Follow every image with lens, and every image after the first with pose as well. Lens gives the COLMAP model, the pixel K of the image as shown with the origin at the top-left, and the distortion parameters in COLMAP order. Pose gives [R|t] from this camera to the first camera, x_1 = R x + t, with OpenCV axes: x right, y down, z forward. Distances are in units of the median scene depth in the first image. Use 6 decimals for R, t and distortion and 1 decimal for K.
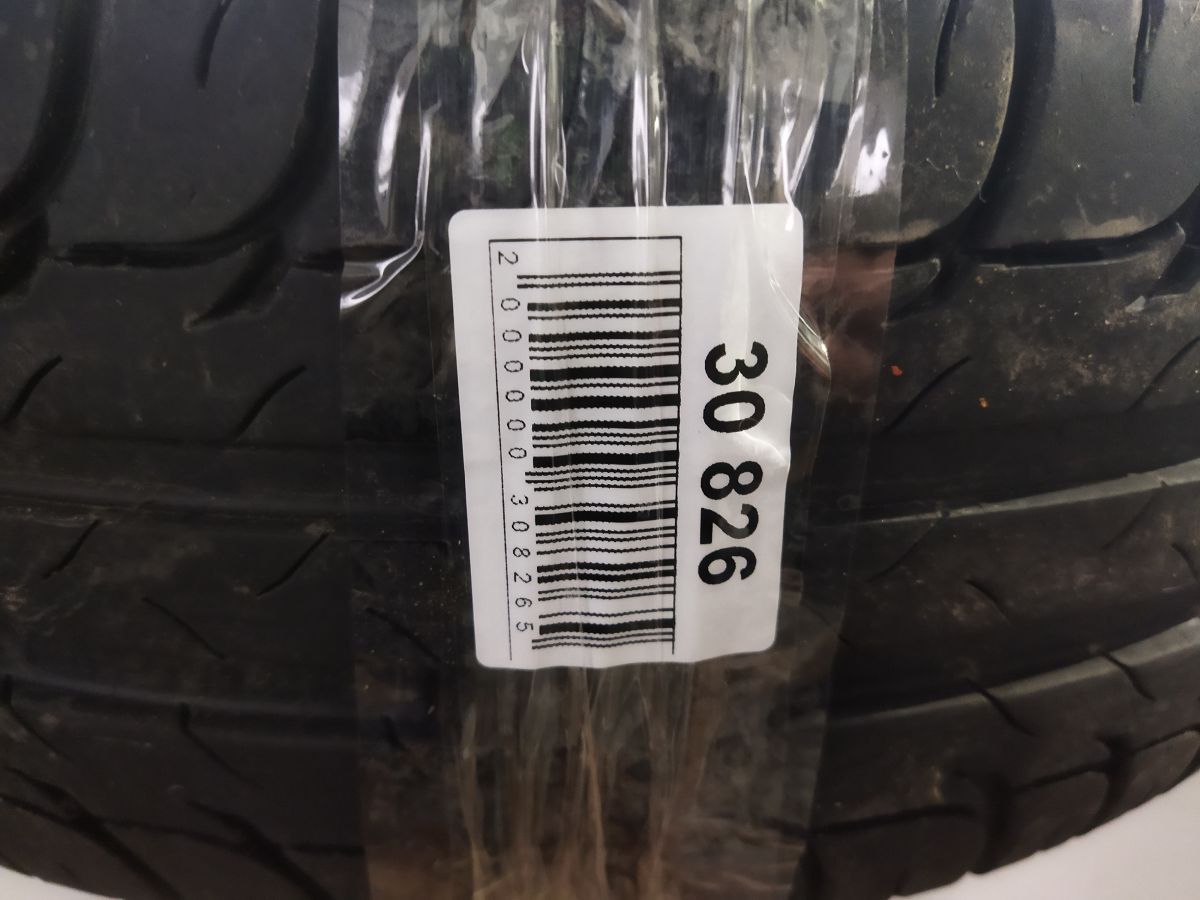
lens RADIAL K [[931.8, 0, 600.0], [0, 931.8, 450.0], [0, 0, 1]] dist [0.059694, -0.155584]
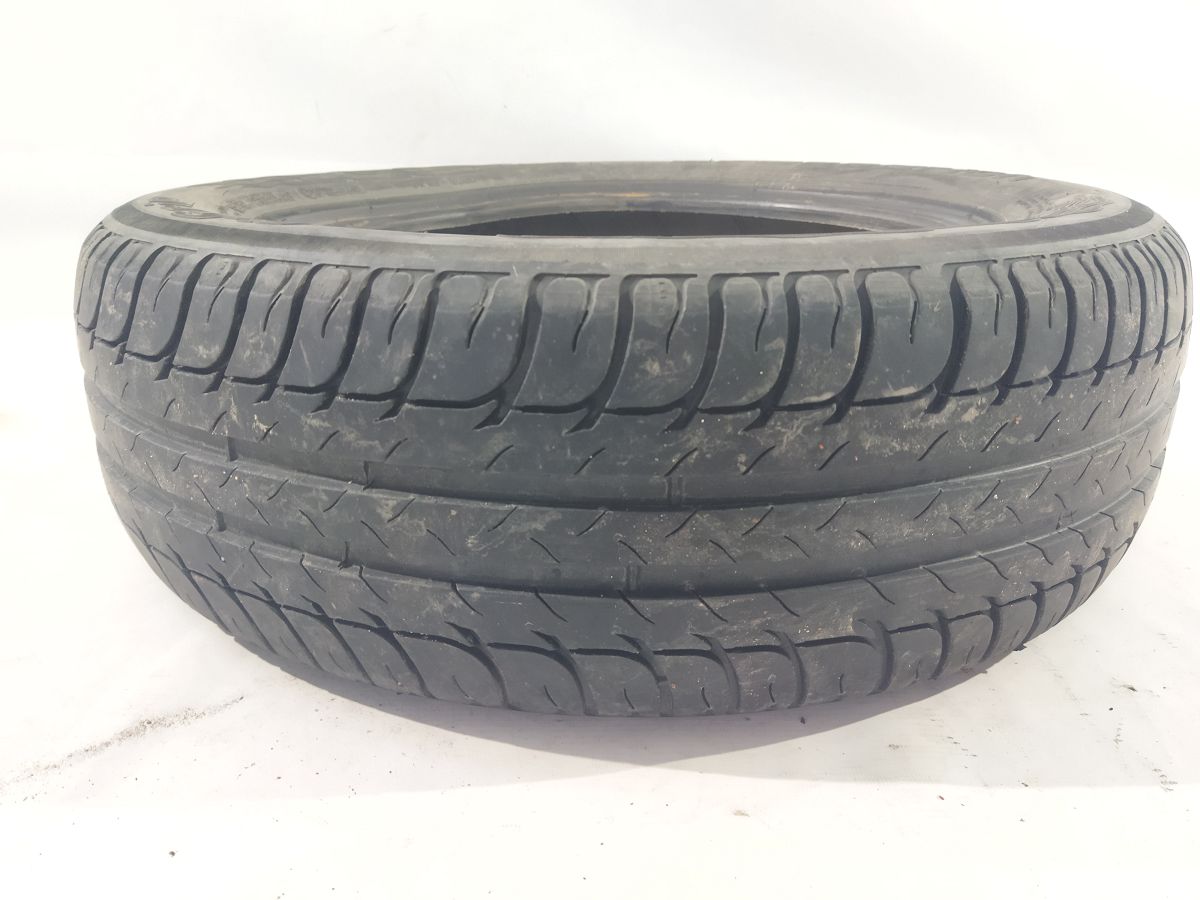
lens RADIAL K [[894.8, 0, 600.0], [0, 894.8, 450.0], [0, 0, 1]] dist [0.051342, -0.004741]
pose [[0.999861, -0.011558, -0.012016, -0.273314], [0.010777, 0.997947, -0.063135, 0.076833], [0.012721, 0.062997, 0.997933, -1.508689]]
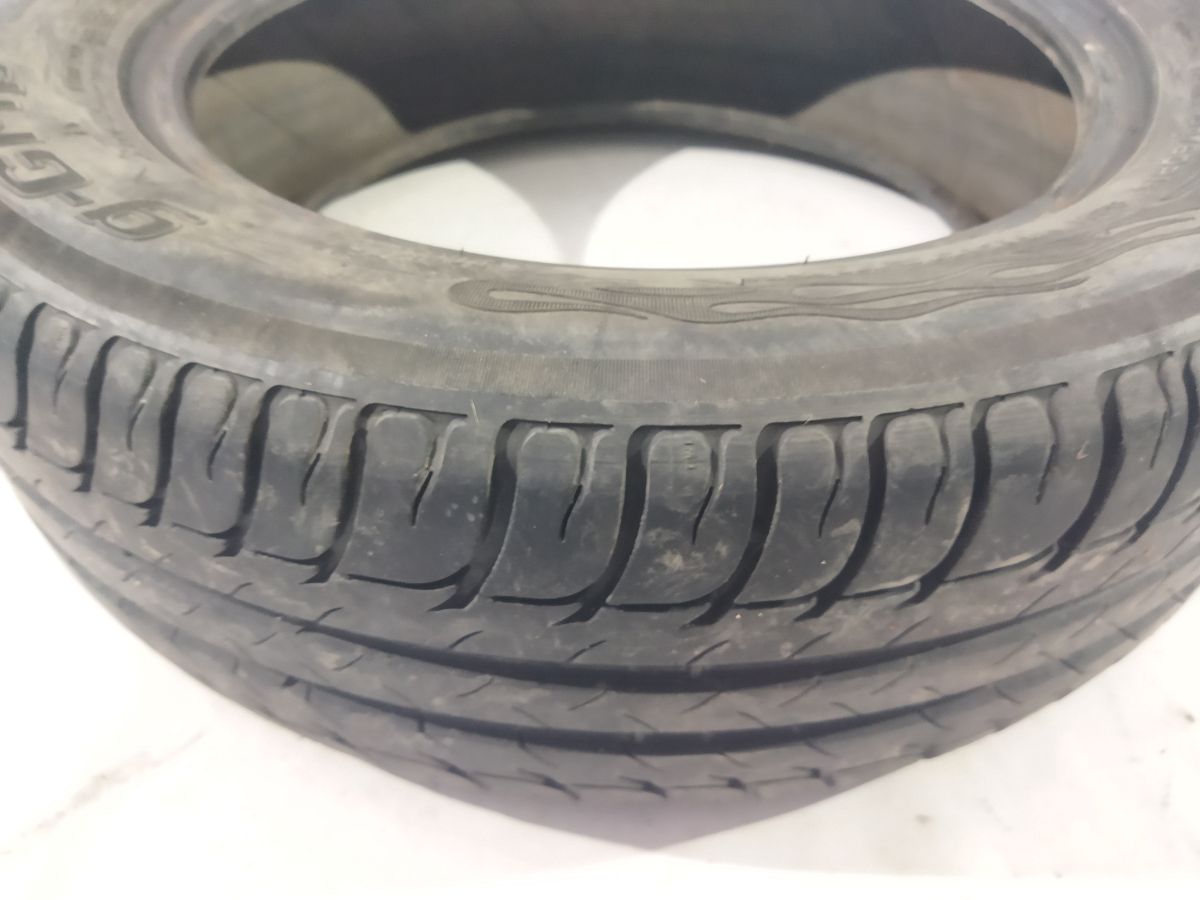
lens RADIAL K [[931.8, 0, 600.0], [0, 931.8, 450.0], [0, 0, 1]] dist [0.059694, -0.155584]
pose [[0.999819, -0.004163, -0.018543, -0.263634], [0.010344, 0.937722, 0.347234, -1.111104], [0.015942, -0.347363, 0.937595, -0.738258]]
